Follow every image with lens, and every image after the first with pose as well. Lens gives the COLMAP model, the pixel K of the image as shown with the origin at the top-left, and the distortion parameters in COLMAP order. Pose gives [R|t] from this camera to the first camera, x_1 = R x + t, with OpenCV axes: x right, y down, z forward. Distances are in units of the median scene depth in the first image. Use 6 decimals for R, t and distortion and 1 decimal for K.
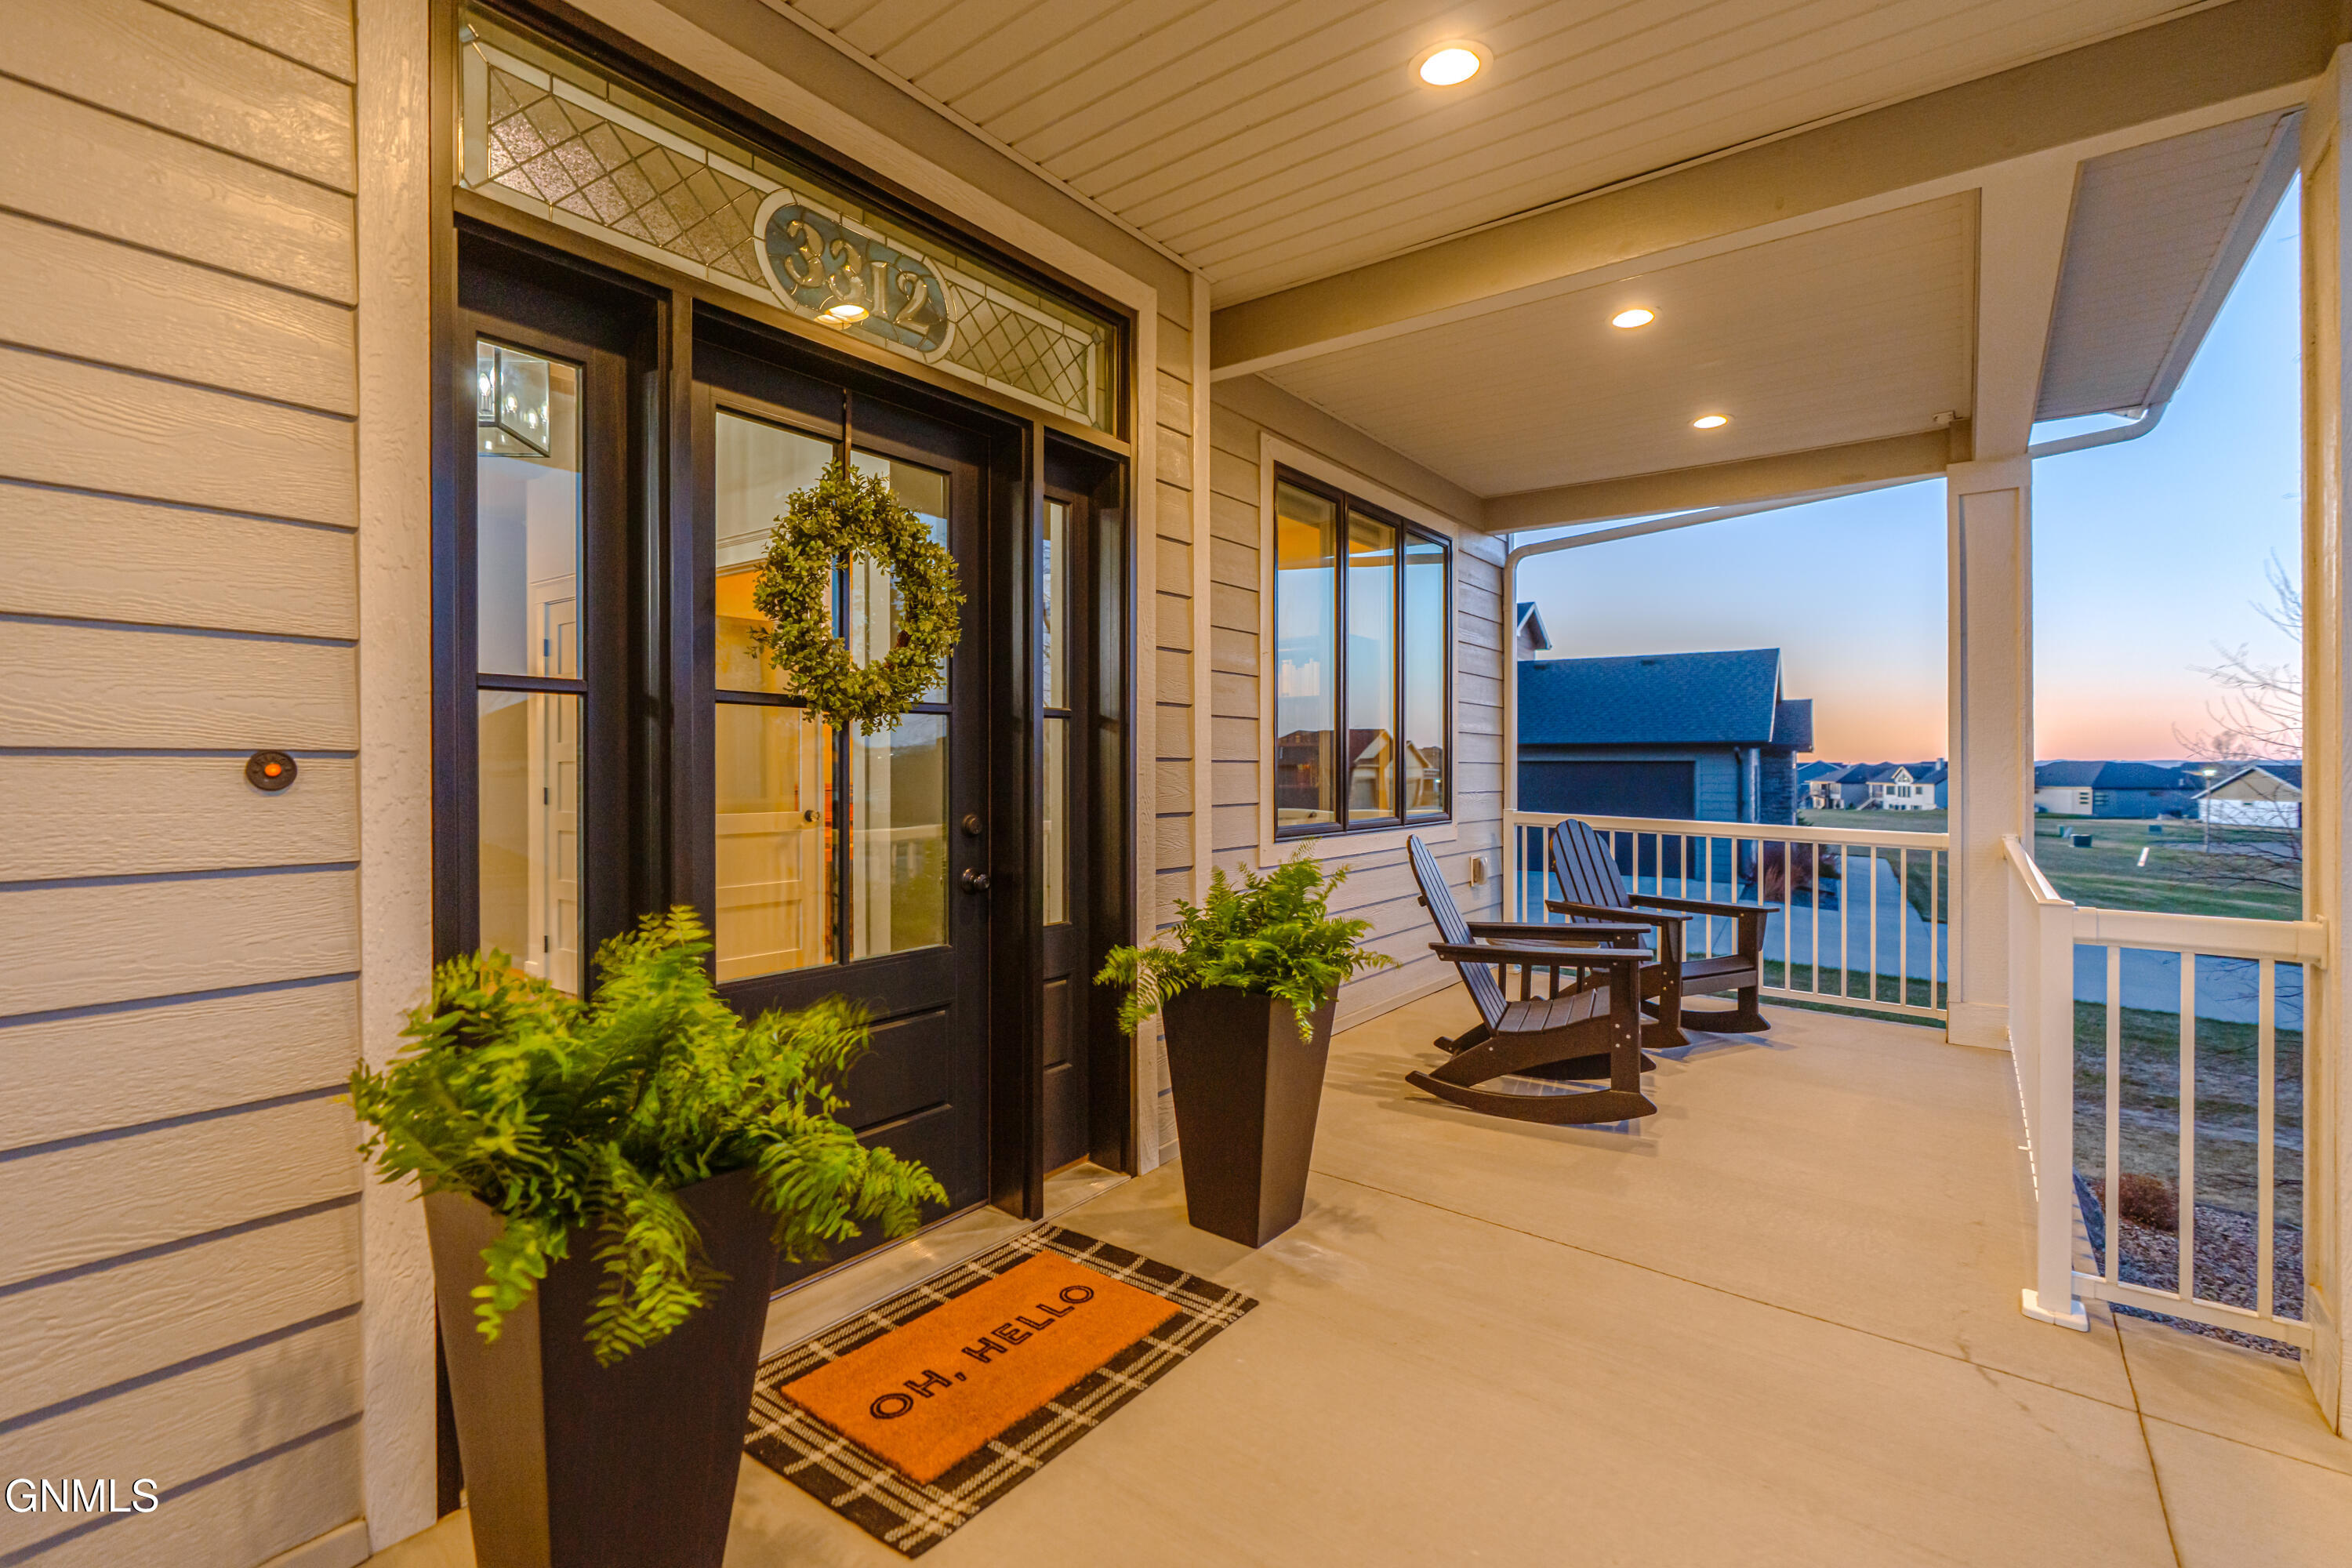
lens RADIAL K [[1059.7, 0, 1171.6], [0, 1059.7, 775.9], [0, 0, 1]] dist [-0.014642, 0.000346]
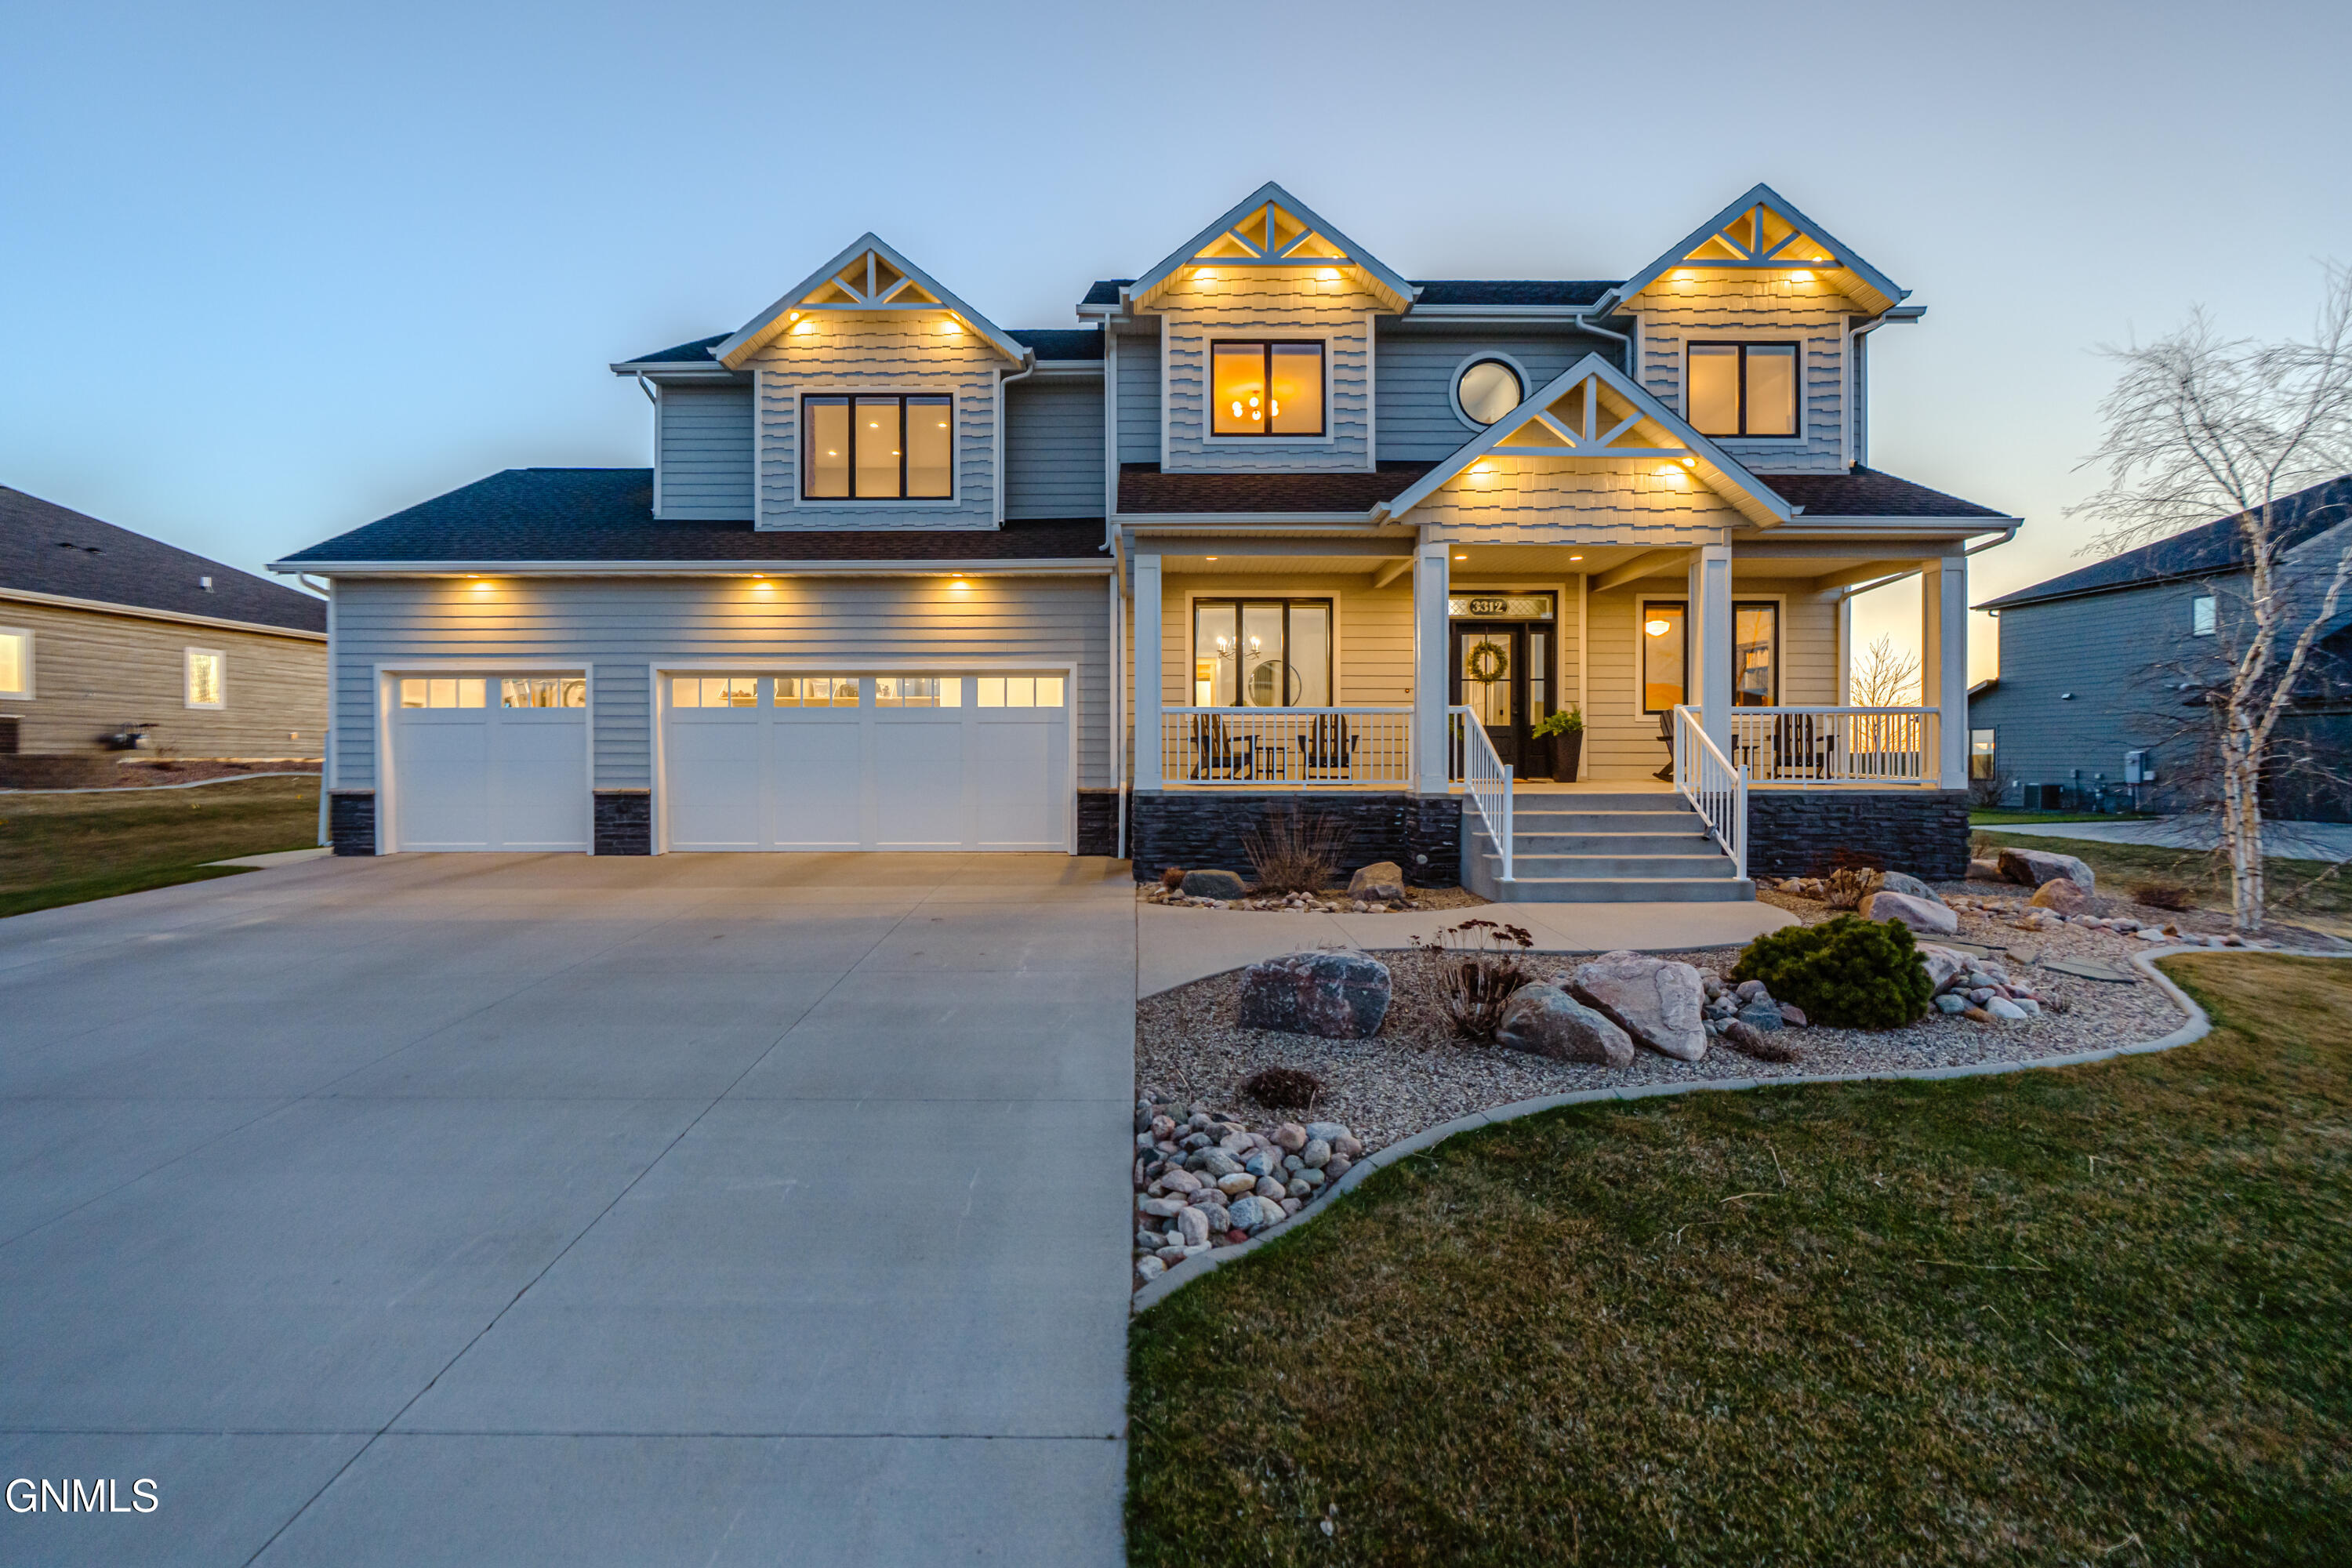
lens RADIAL K [[1059.7, 0, 1174.7], [0, 1059.7, 772.9], [0, 0, 1]] dist [-0.014642, 0.000346]
pose [[0.607099, 0.018553, -0.794409, 2.840246], [-0.010873, 0.999828, 0.015041, 0.324408], [0.794552, -0.000493, 0.607197, -3.359072]]
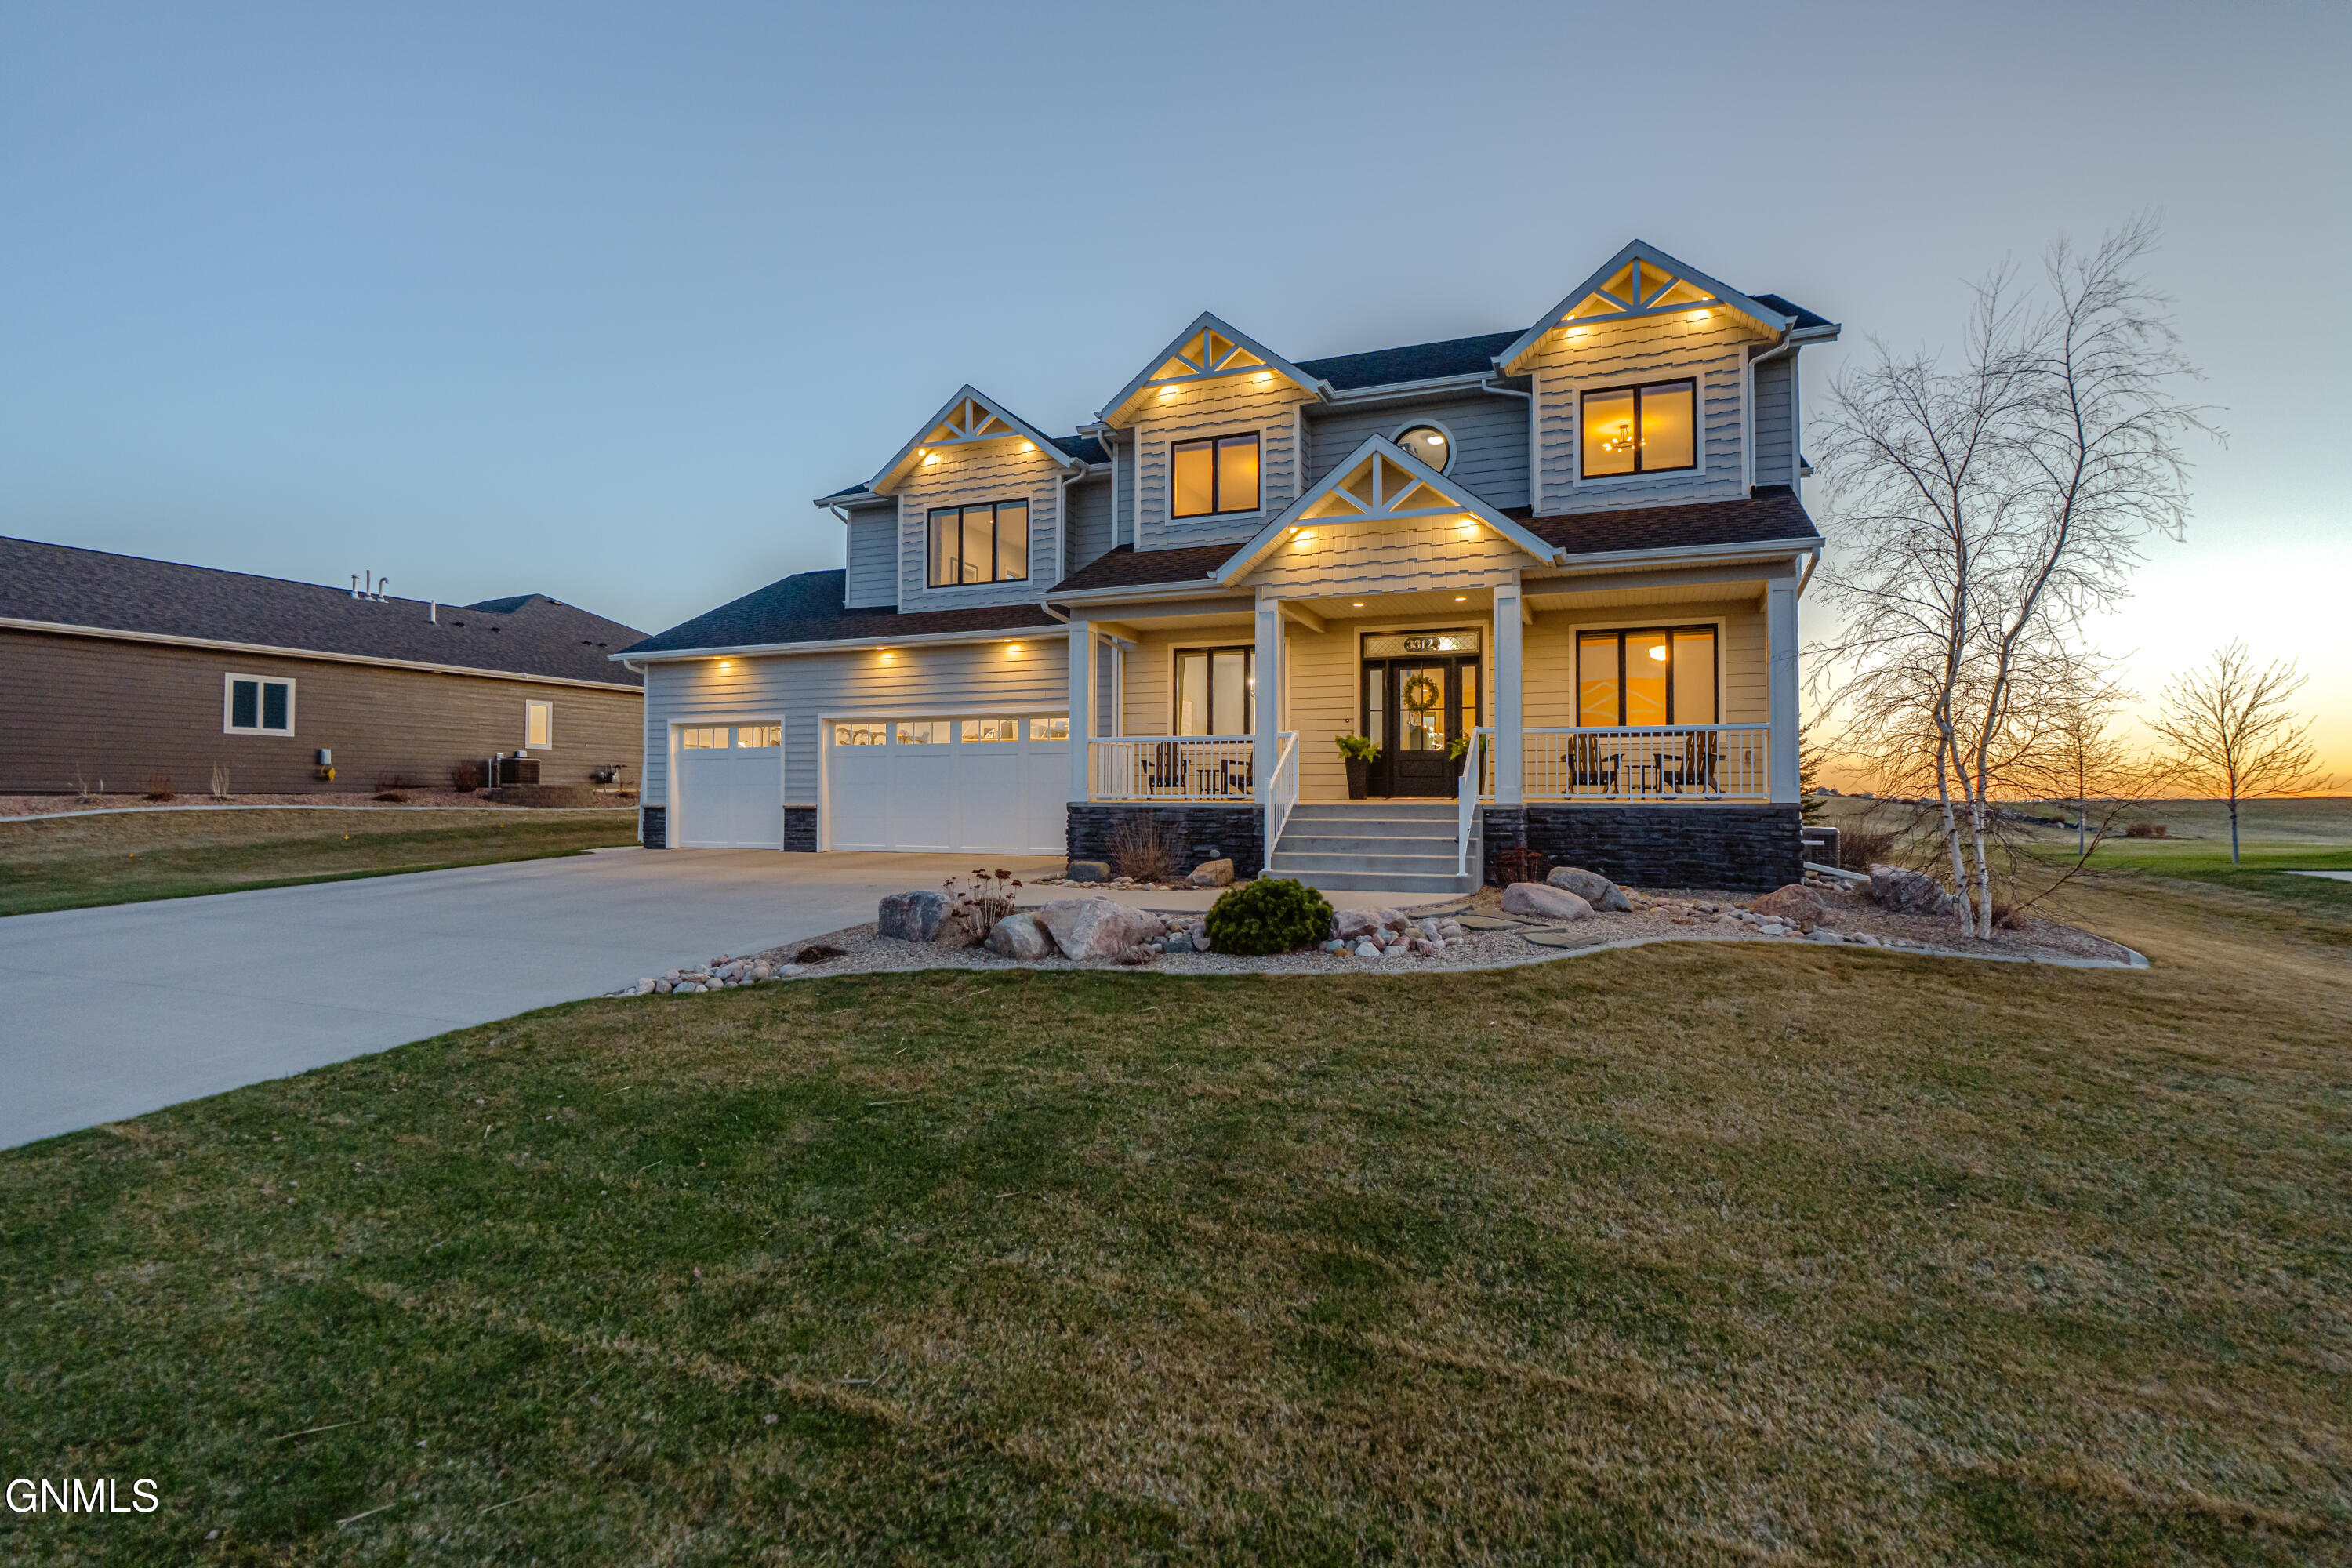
lens RADIAL K [[1059.7, 0, 1173.8], [0, 1059.7, 784.9], [0, 0, 1]] dist [-0.014642, 0.000346]
pose [[0.286064, -0.004900, -0.958198, 4.761640], [-0.012214, 0.999887, -0.008760, 0.409025], [0.958133, 0.014209, 0.285972, -1.997463]]
